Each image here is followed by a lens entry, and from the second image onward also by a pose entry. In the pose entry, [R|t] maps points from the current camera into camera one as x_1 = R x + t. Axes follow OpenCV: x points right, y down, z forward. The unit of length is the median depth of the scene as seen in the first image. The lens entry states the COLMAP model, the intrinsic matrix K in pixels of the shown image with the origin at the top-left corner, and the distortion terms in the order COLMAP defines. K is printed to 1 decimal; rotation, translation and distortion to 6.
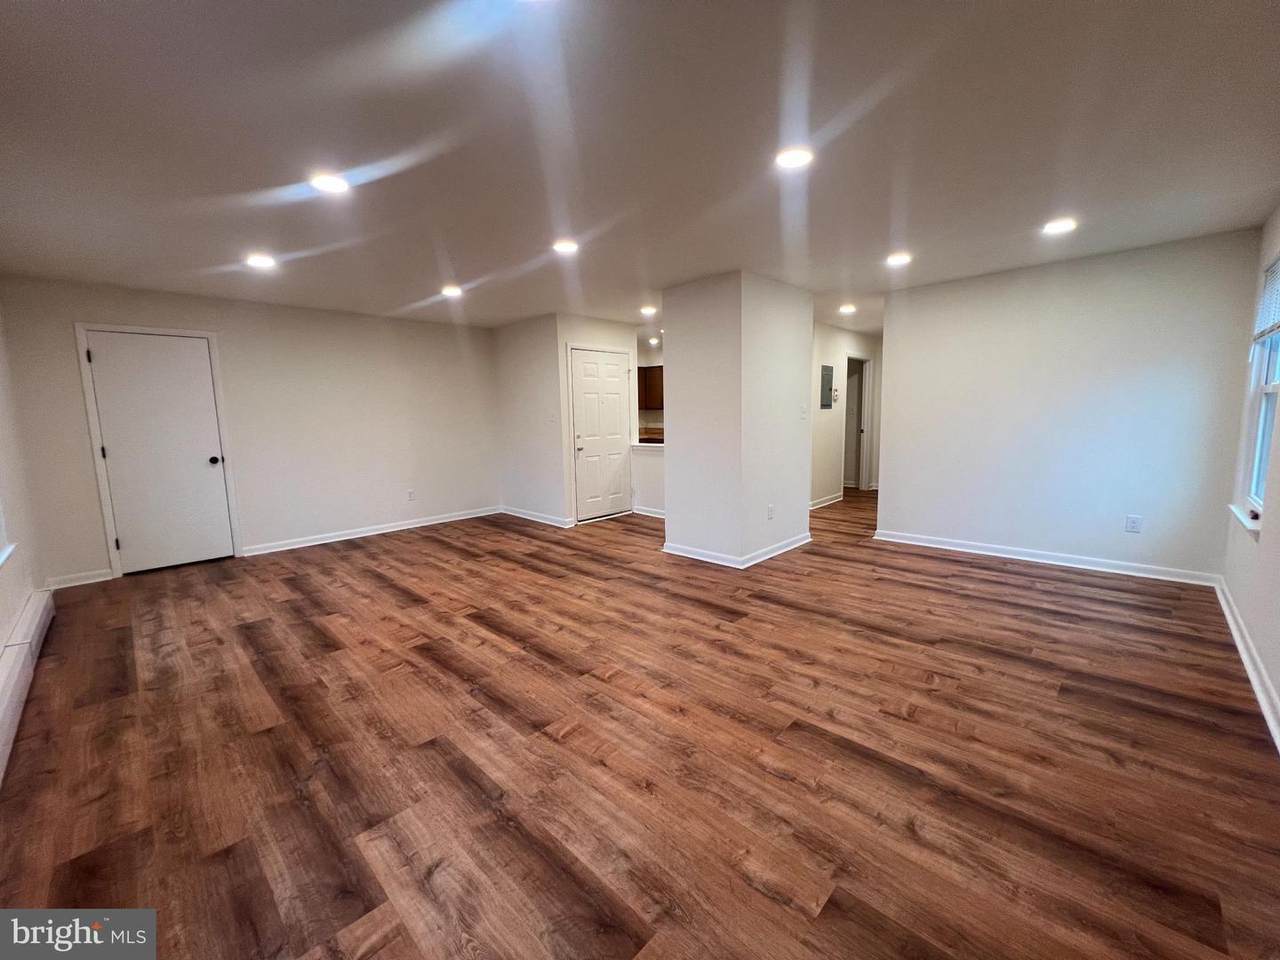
lens RADIAL K [[510.1, 0, 637.8], [0, 510.1, 477.6], [0, 0, 1]] dist [-0.000223, 0.000099]
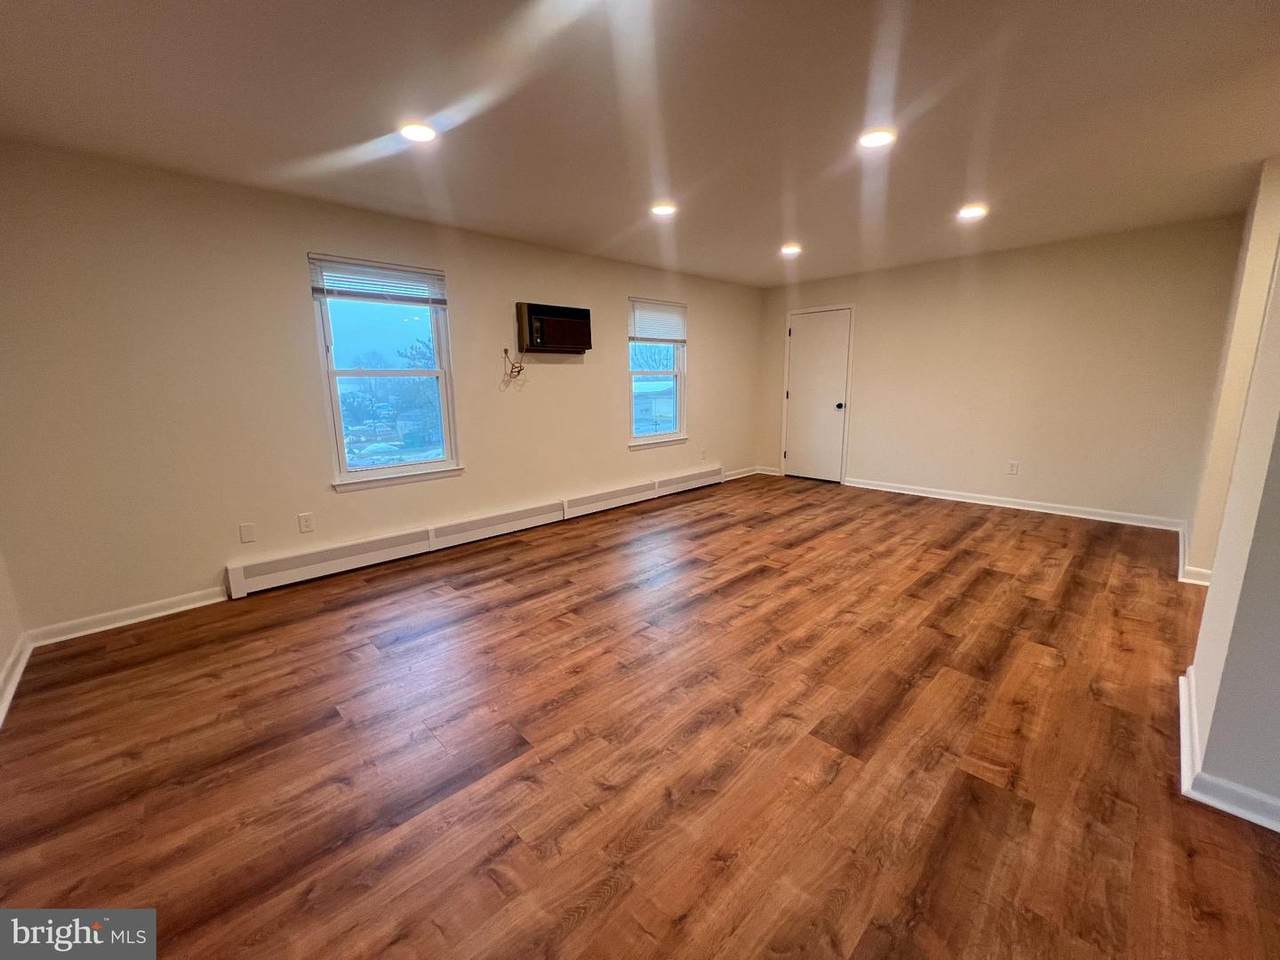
lens RADIAL K [[510.1, 0, 637.8], [0, 510.1, 477.6], [0, 0, 1]] dist [-0.000223, 0.000099]
pose [[-0.029657, 0.210183, -0.977212, 0.712729], [-0.111076, 0.970894, 0.212195, -0.109873], [0.993369, 0.114838, -0.005447, 0.770516]]
